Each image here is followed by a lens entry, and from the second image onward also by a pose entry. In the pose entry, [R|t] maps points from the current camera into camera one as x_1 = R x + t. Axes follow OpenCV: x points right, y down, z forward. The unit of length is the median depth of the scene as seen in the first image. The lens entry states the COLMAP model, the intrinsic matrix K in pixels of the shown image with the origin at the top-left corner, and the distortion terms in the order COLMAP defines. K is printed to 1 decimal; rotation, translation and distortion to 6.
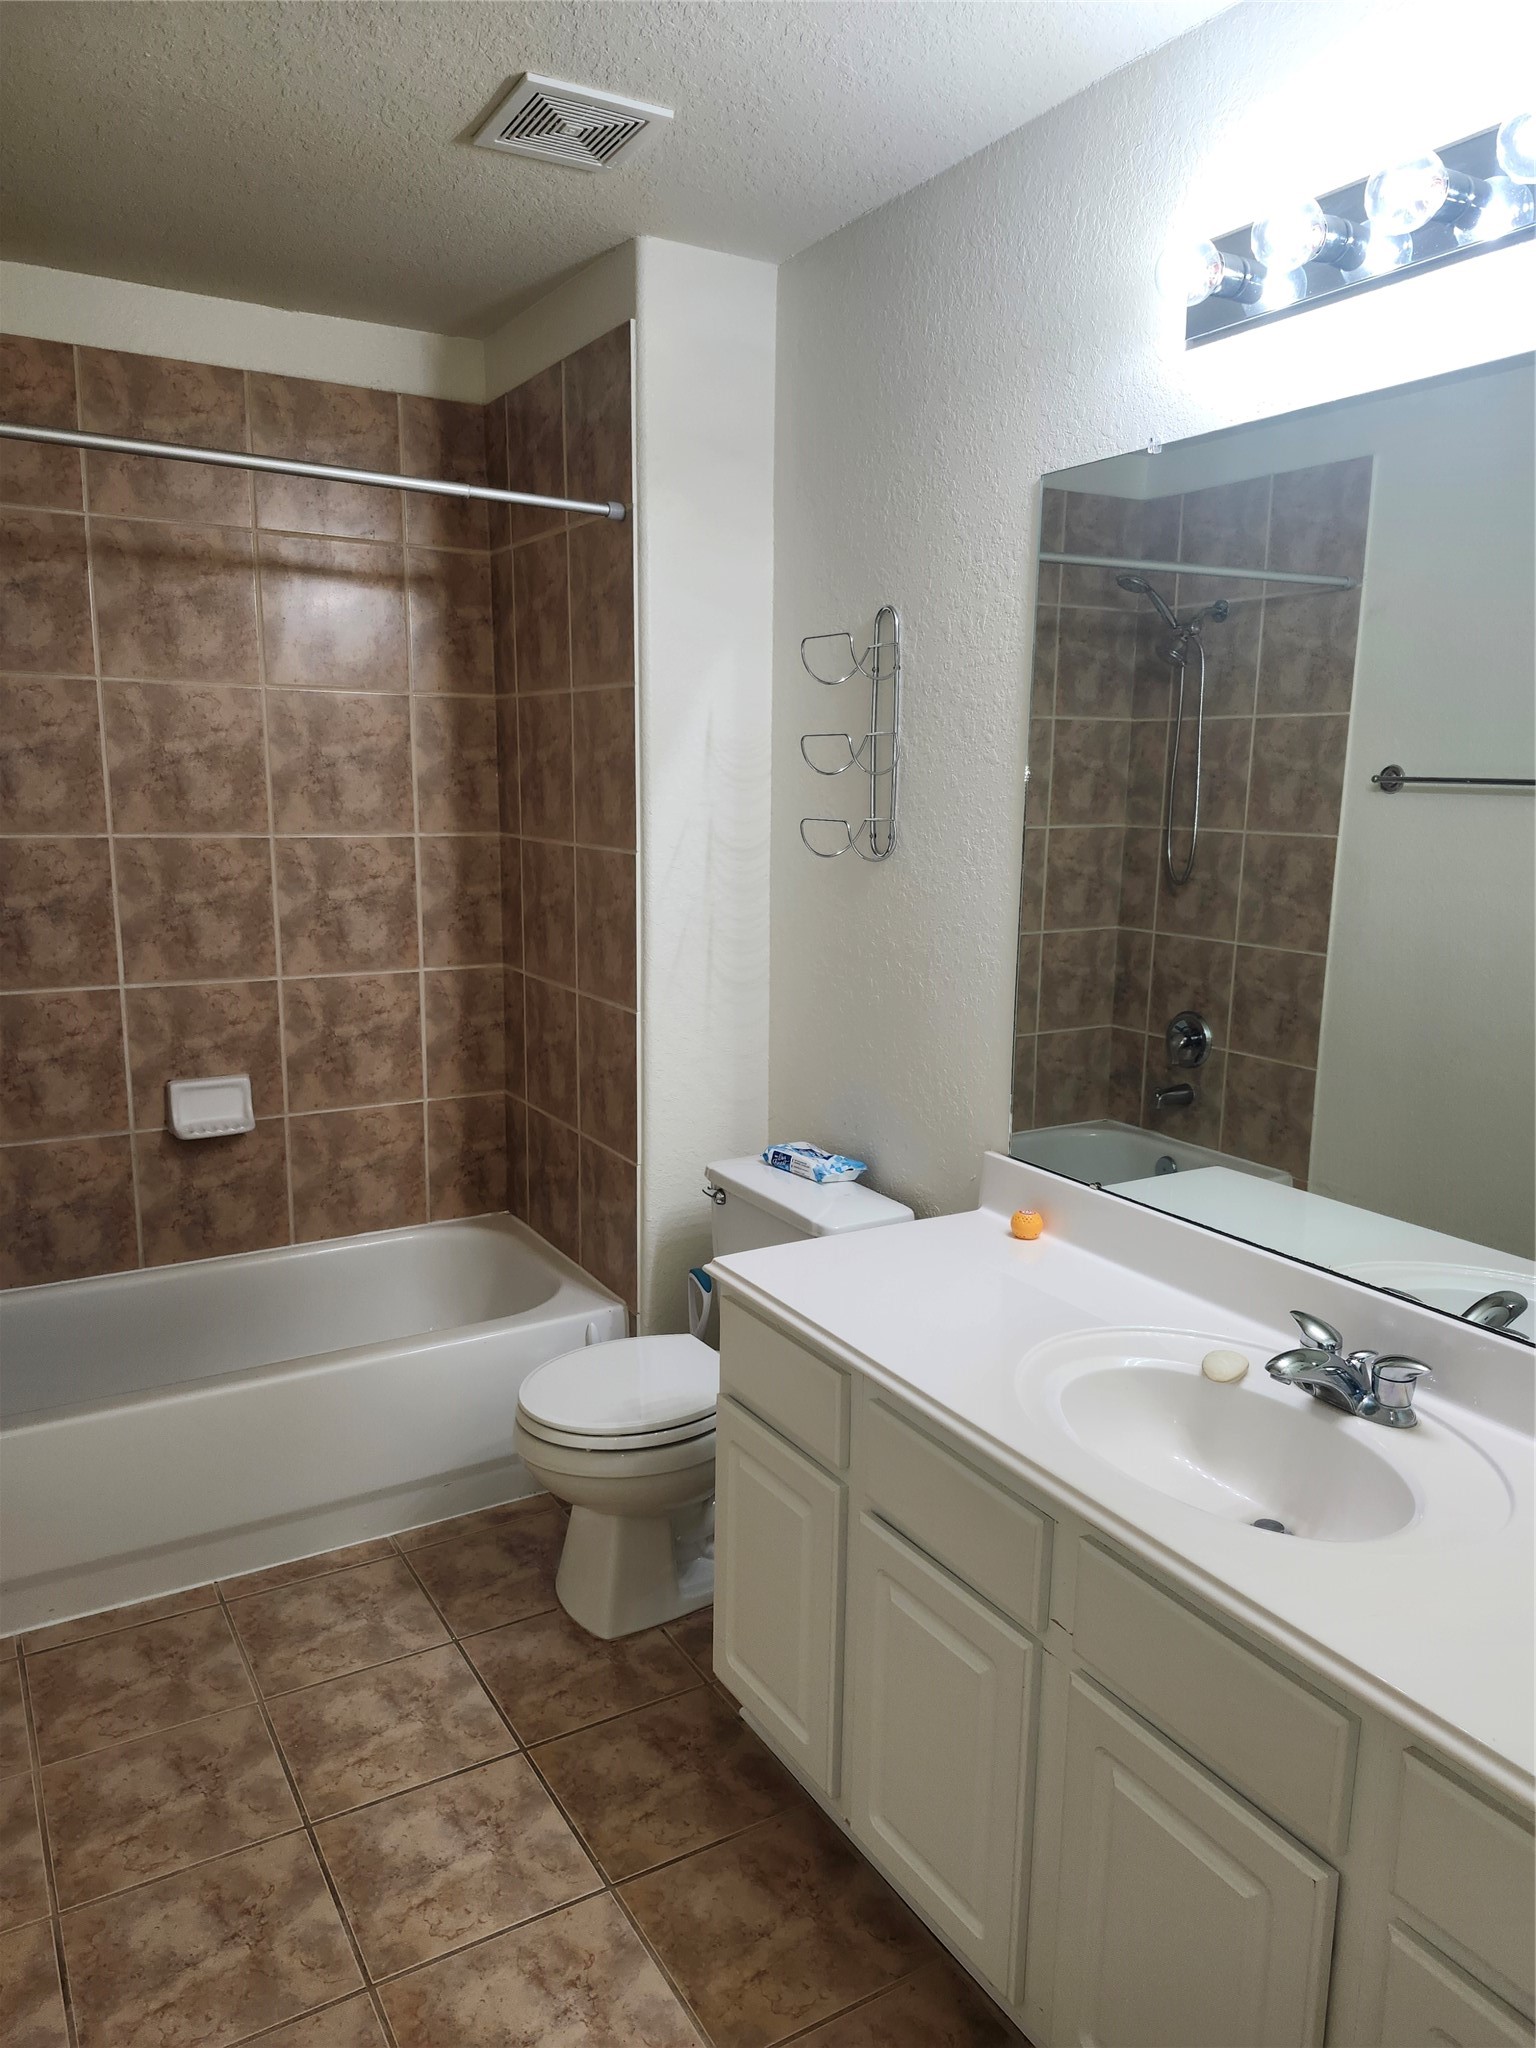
lens RADIAL K [[1488.3, 0, 836.7], [0, 1488.3, 1046.0], [0, 0, 1]] dist [0.097229, -0.145607]
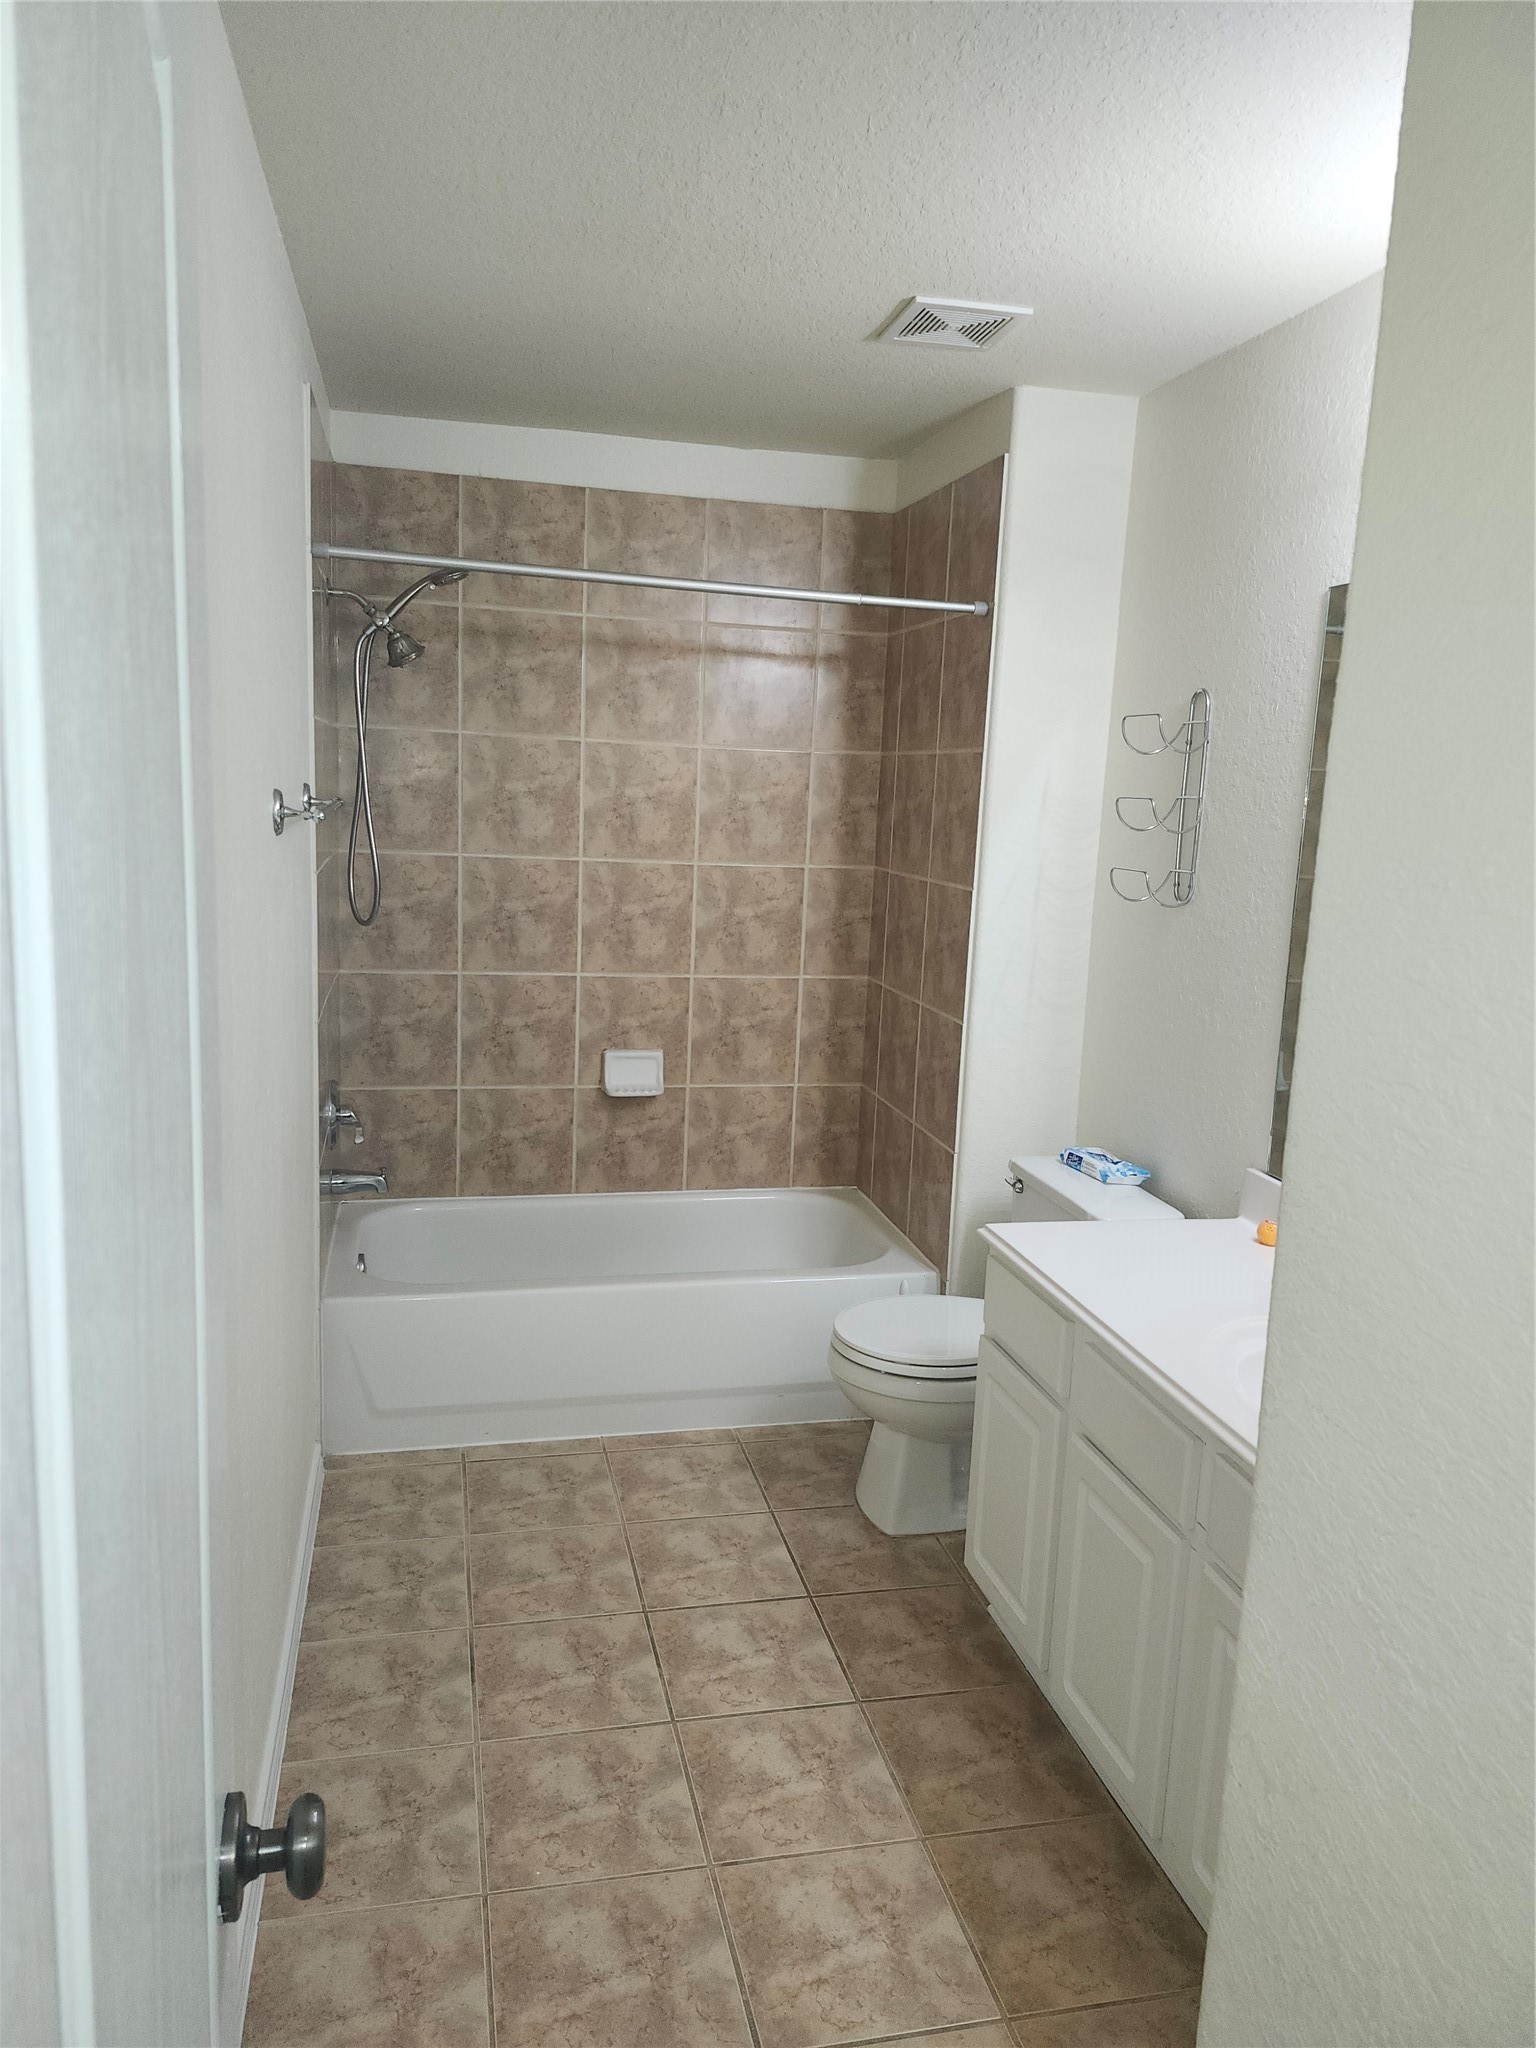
lens RADIAL K [[1403.5, 0, 768.0], [0, 1403.5, 1024.0], [0, 0, 1]] dist [0.099414, -0.139529]
pose [[0.949426, 0.078342, -0.304062, 0.058829], [-0.086554, 0.996154, -0.013604, 0.006364], [0.301827, 0.039234, 0.952555, -0.113699]]
